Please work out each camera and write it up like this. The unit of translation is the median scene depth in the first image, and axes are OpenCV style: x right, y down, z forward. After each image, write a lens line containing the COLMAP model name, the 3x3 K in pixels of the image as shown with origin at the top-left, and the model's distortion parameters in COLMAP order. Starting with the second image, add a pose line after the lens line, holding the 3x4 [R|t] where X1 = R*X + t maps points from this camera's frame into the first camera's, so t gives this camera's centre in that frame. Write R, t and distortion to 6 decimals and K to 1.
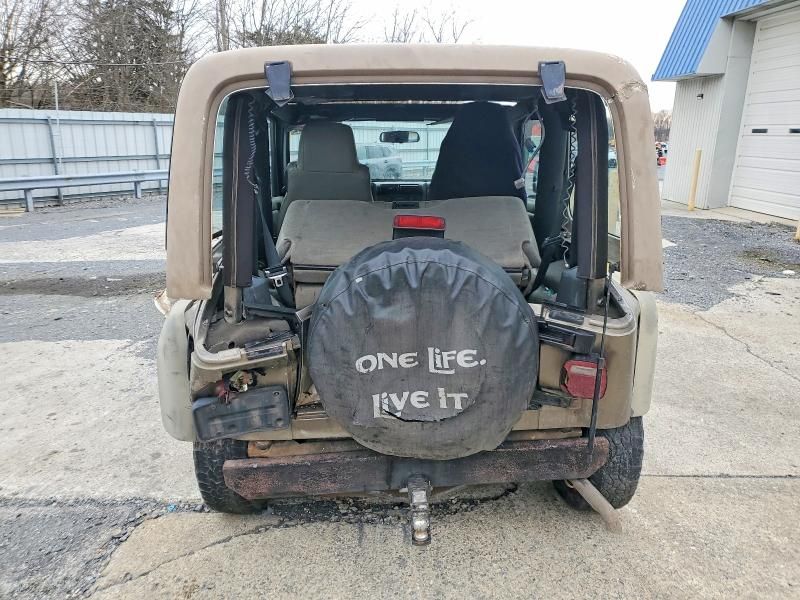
lens RADIAL K [[621.5, 0, 400.0], [0, 621.5, 300.0], [0, 0, 1]] dist [0.015877, 0.004008]
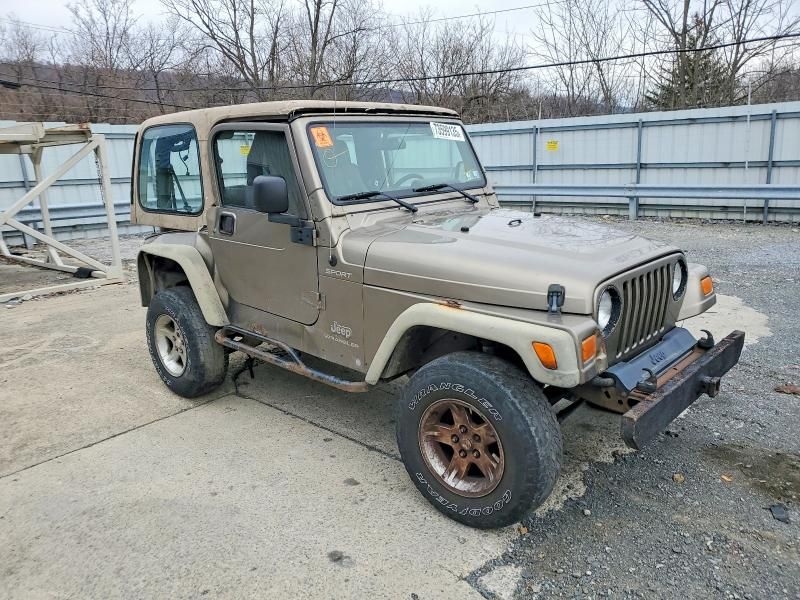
lens RADIAL K [[605.3, 0, 396.9], [0, 605.3, 298.9], [0, 0, 1]] dist [0.055079, 0.002848]
pose [[-0.673194, 0.196713, -0.712821, 0.814505], [-0.150131, 0.907532, 0.392231, -0.459537], [0.724066, 0.371064, -0.581412, 1.812071]]
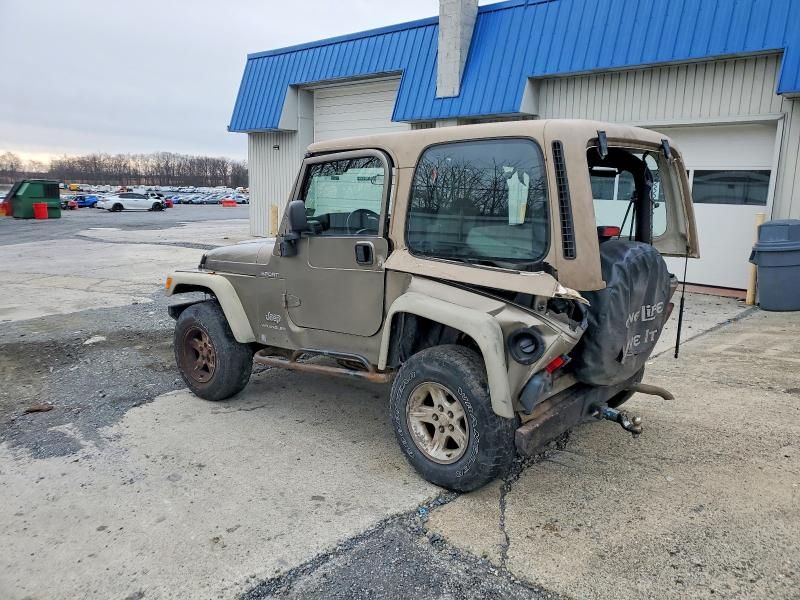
lens RADIAL K [[621.5, 0, 400.0], [0, 621.5, 300.0], [0, 0, 1]] dist [0.015877, 0.004008]
pose [[0.688426, -0.135492, 0.712539, -0.935387], [0.182621, 0.983127, 0.010505, -0.044216], [-0.701940, 0.122892, 0.701554, 0.172712]]
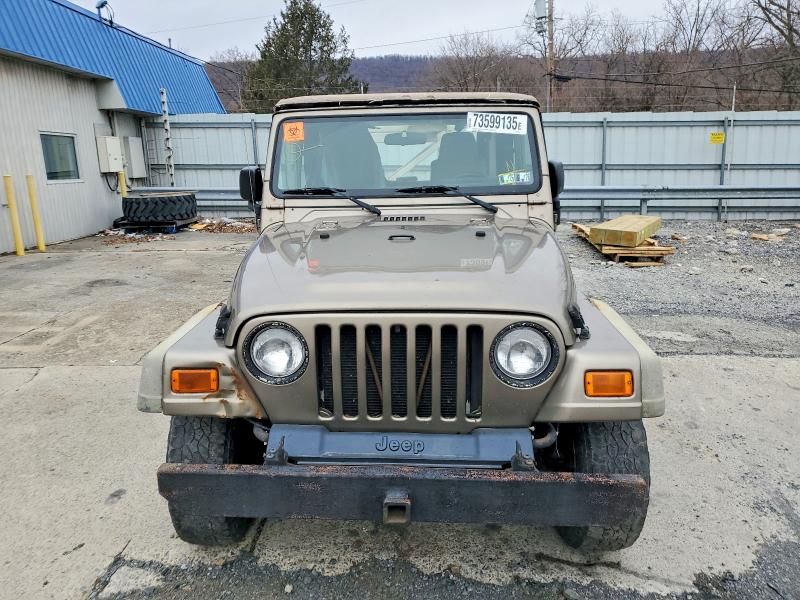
lens RADIAL K [[625.5, 0, 413.0], [0, 625.5, 296.9], [0, 0, 1]] dist [0.017902, 0.008723]
pose [[-0.999415, 0.005591, 0.033741, -0.042823], [0.020641, 0.885219, 0.464717, -0.527794], [-0.027270, 0.465142, -0.884816, 2.089605]]
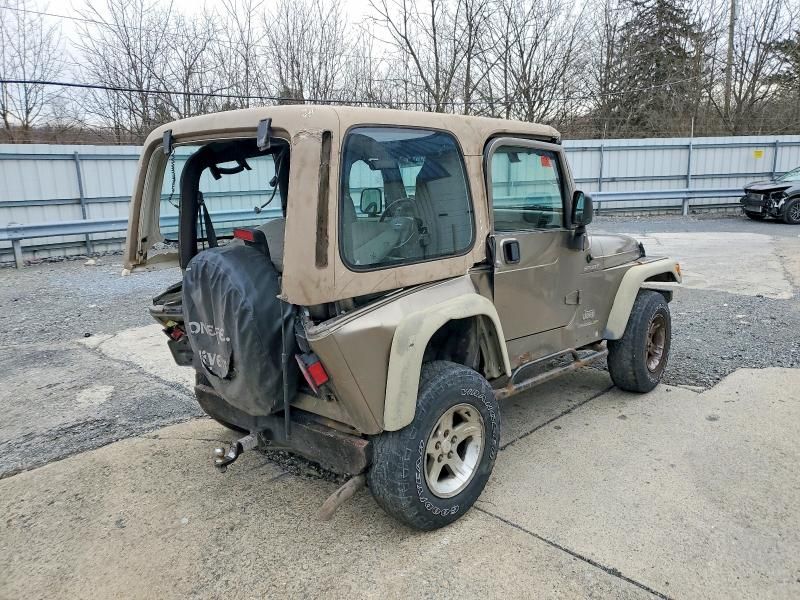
lens RADIAL K [[608.7, 0, 400.0], [0, 608.7, 300.0], [0, 0, 1]] dist [0.004922, 0.002103]
pose [[0.710435, 0.139313, -0.689836, 0.751439], [-0.159421, 0.986588, 0.035061, -0.051811], [0.685468, 0.085066, 0.723116, 0.174286]]
